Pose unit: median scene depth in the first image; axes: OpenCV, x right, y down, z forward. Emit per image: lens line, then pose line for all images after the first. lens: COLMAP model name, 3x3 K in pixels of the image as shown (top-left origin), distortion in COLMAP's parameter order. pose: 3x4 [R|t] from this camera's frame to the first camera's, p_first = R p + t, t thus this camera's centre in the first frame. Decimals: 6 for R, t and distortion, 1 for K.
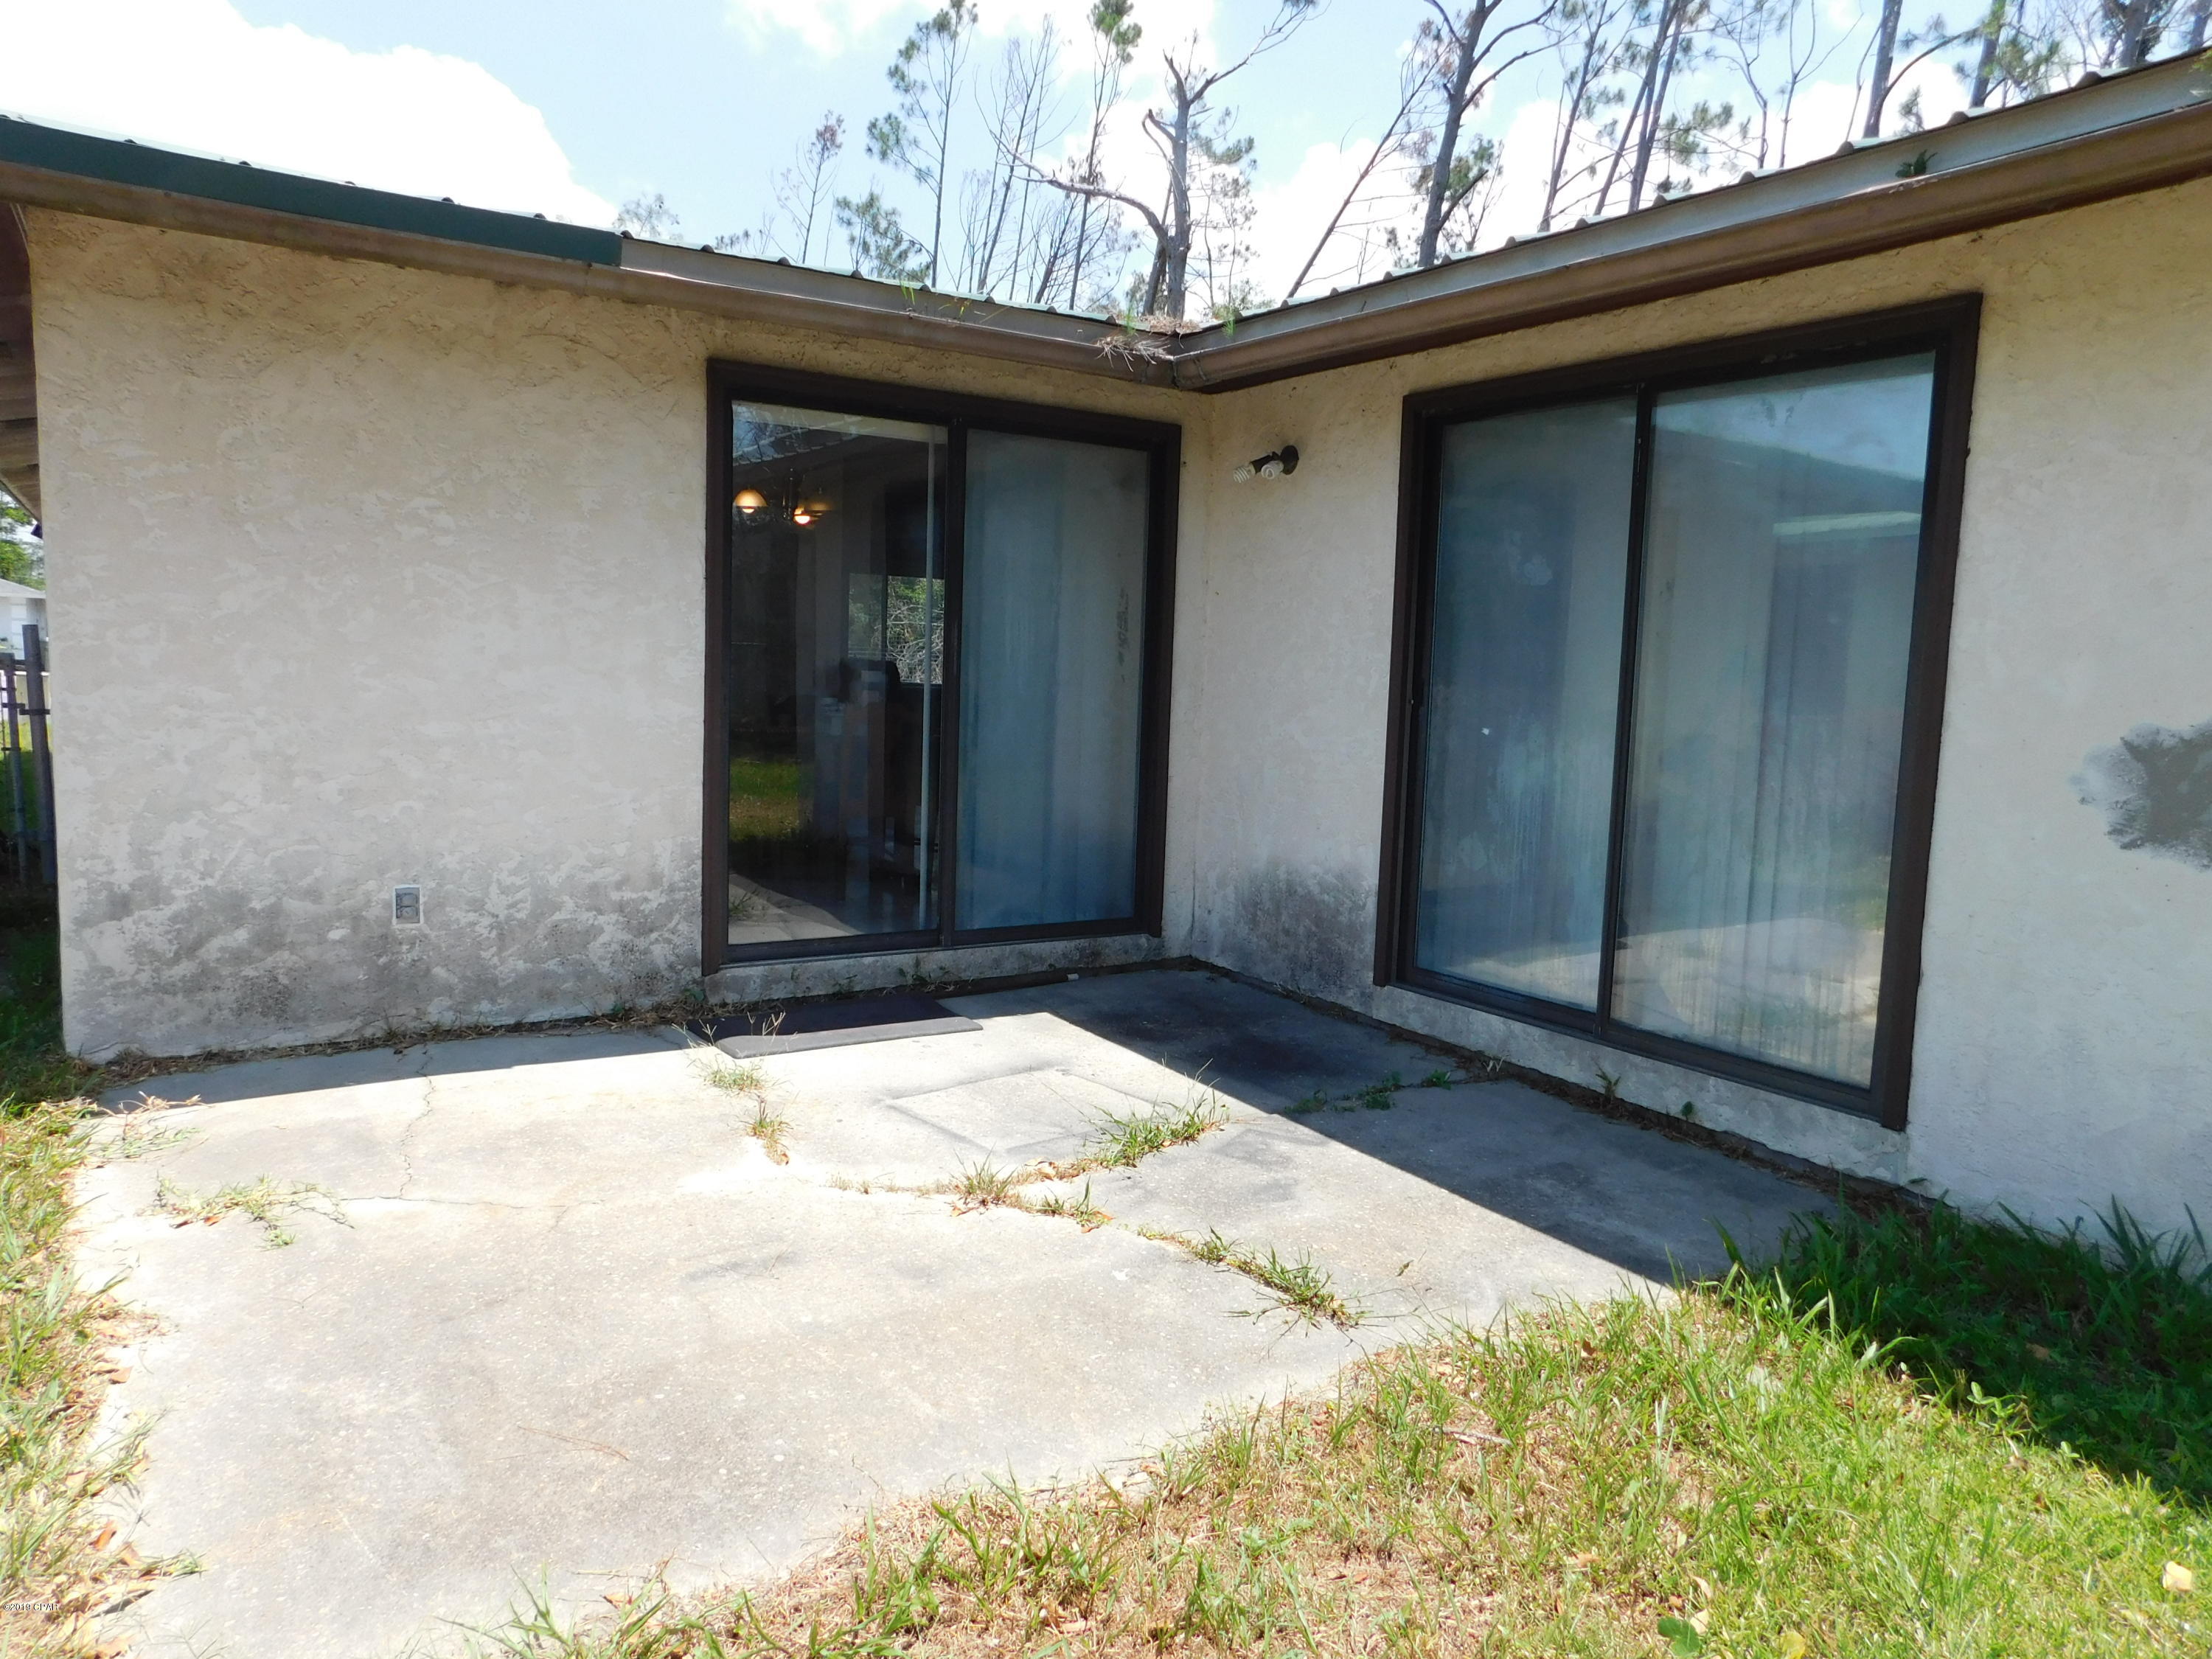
lens RADIAL K [[1477.8, 0, 1102.9], [0, 1477.8, 821.5], [0, 0, 1]] dist [-0.062235, 0.056855]
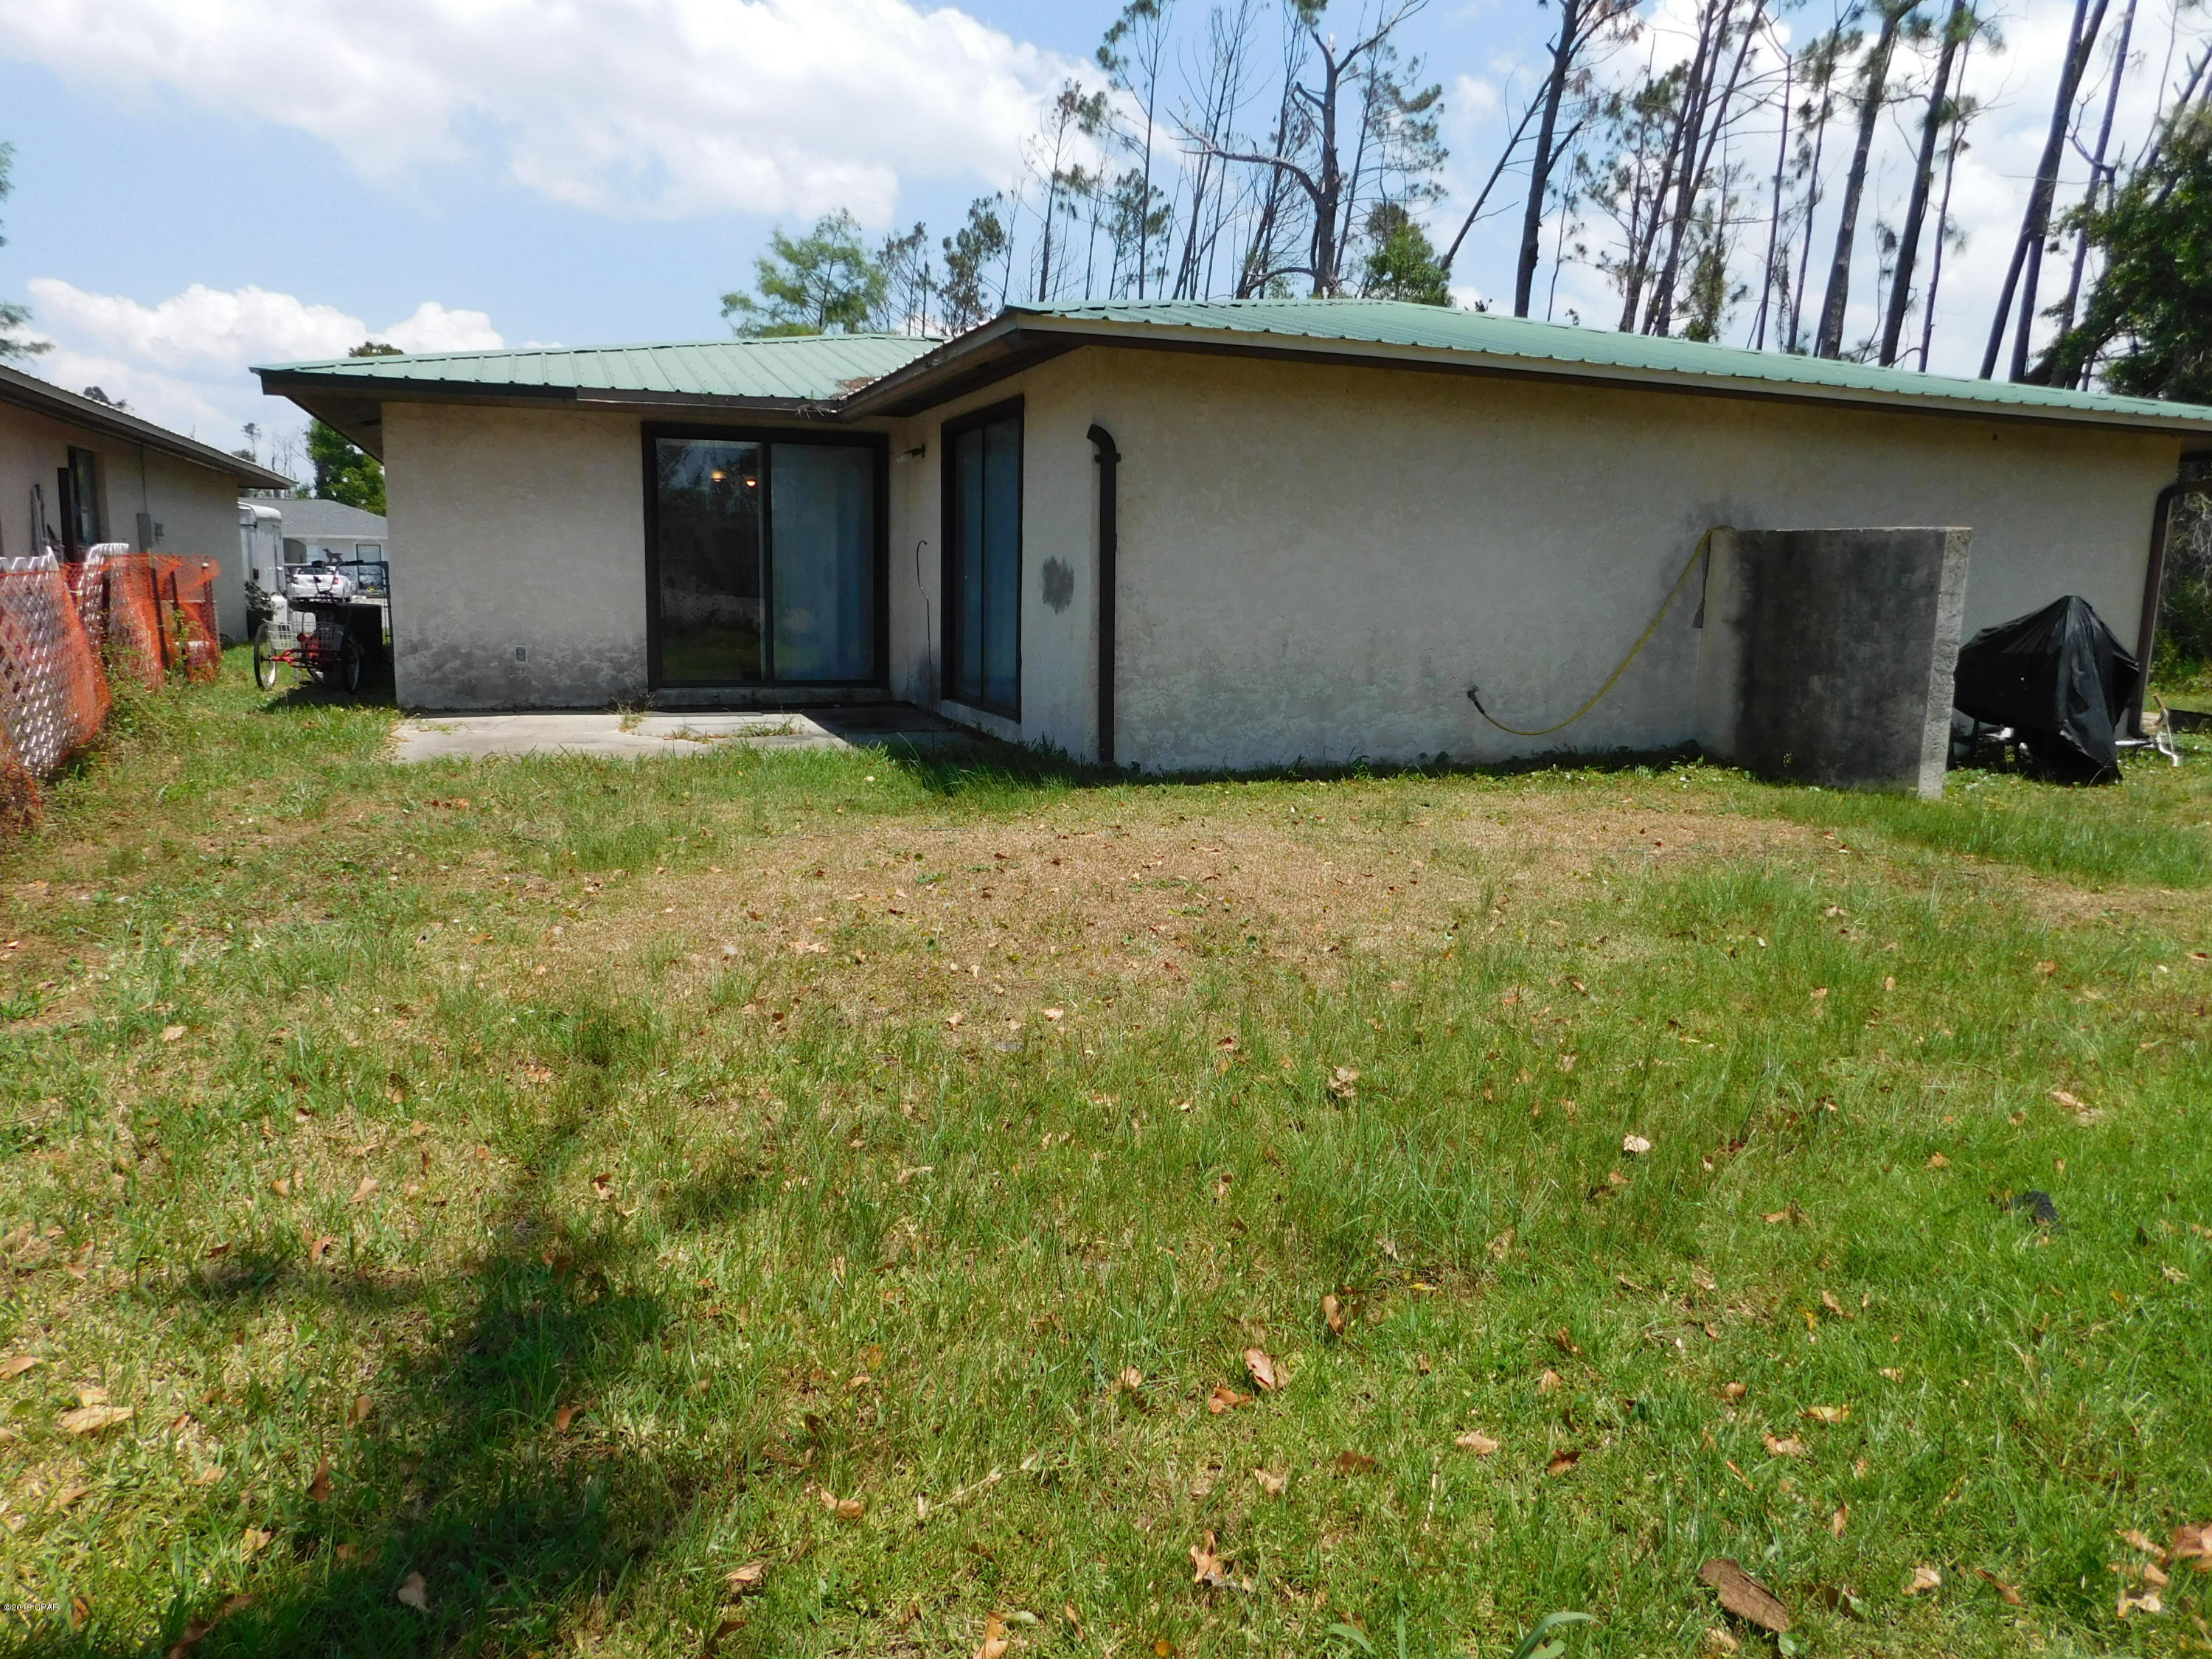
lens RADIAL K [[1477.8, 0, 1102.9], [0, 1477.8, 821.5], [0, 0, 1]] dist [-0.062235, 0.056855]
pose [[0.979191, 0.016070, -0.202305, 0.972032], [-0.006557, 0.998845, 0.047604, 0.211575], [0.202837, -0.045287, 0.978165, -1.207839]]
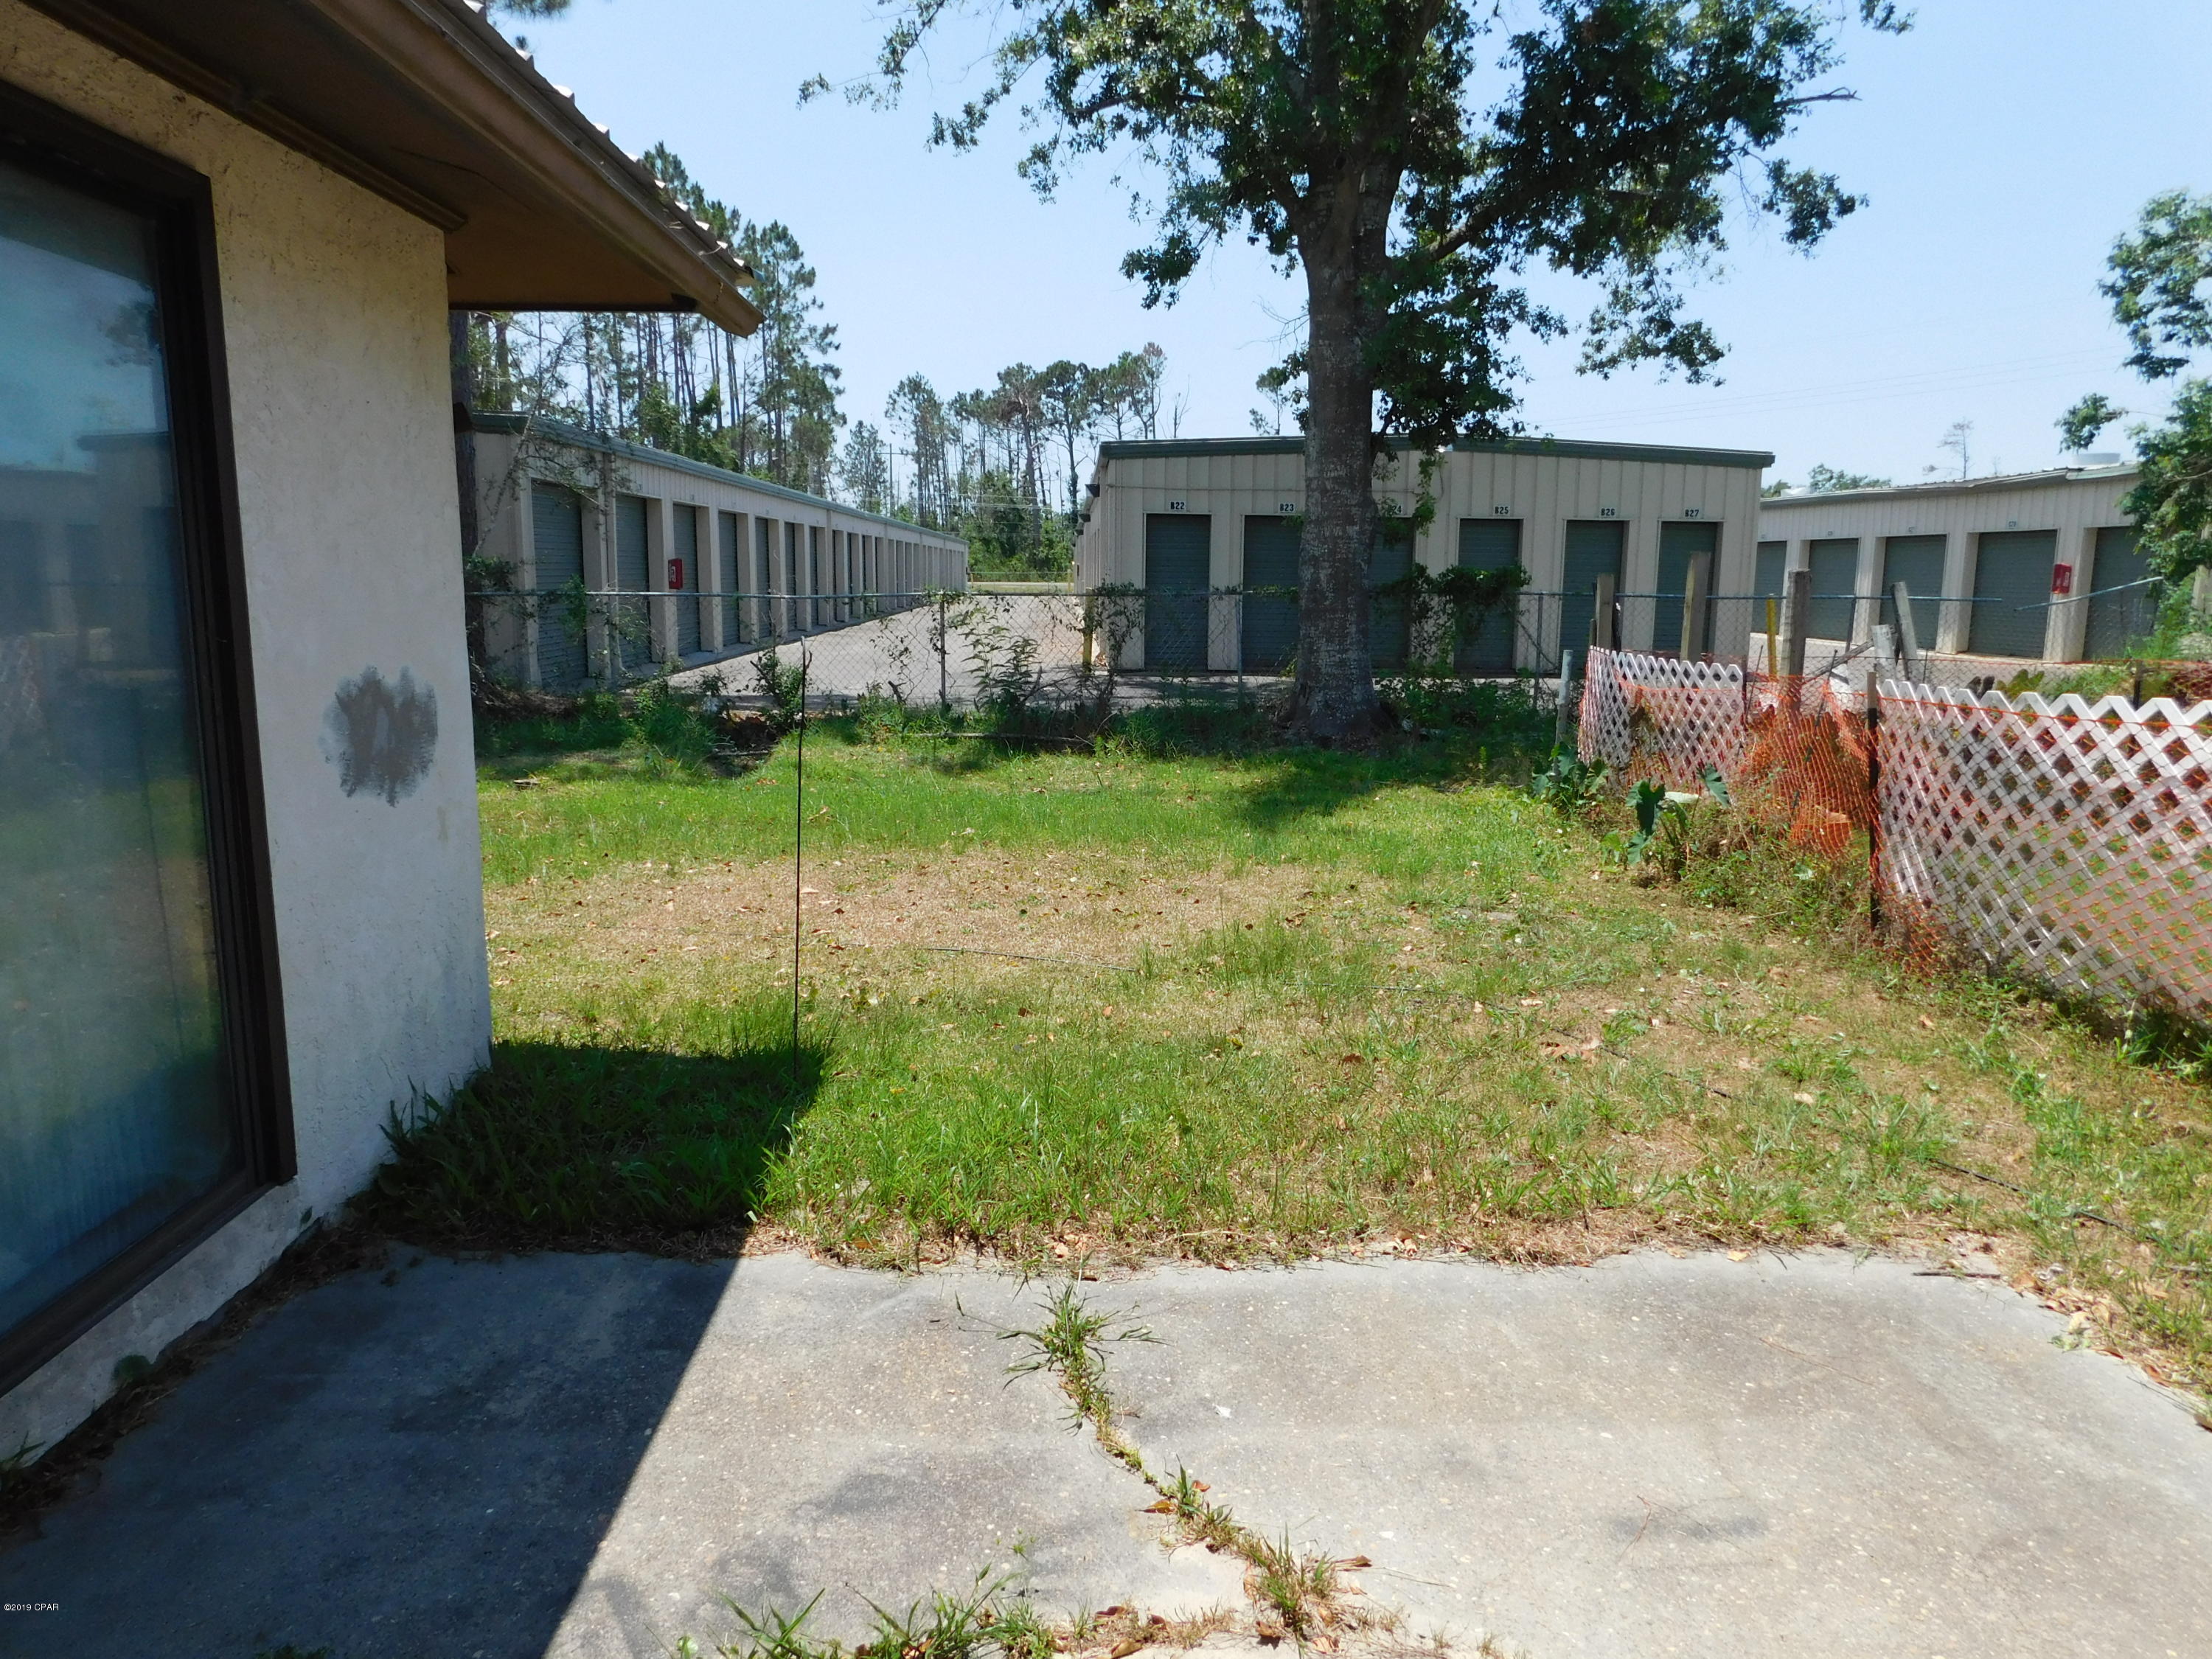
lens RADIAL K [[1477.8, 0, 1102.9], [0, 1477.8, 821.5], [0, 0, 1]] dist [-0.062235, 0.056855]
pose [[-0.848887, -0.131330, 0.512000, -0.251042], [0.016369, 0.961646, 0.273806, -0.200962], [-0.528321, 0.240811, -0.814178, 1.296548]]
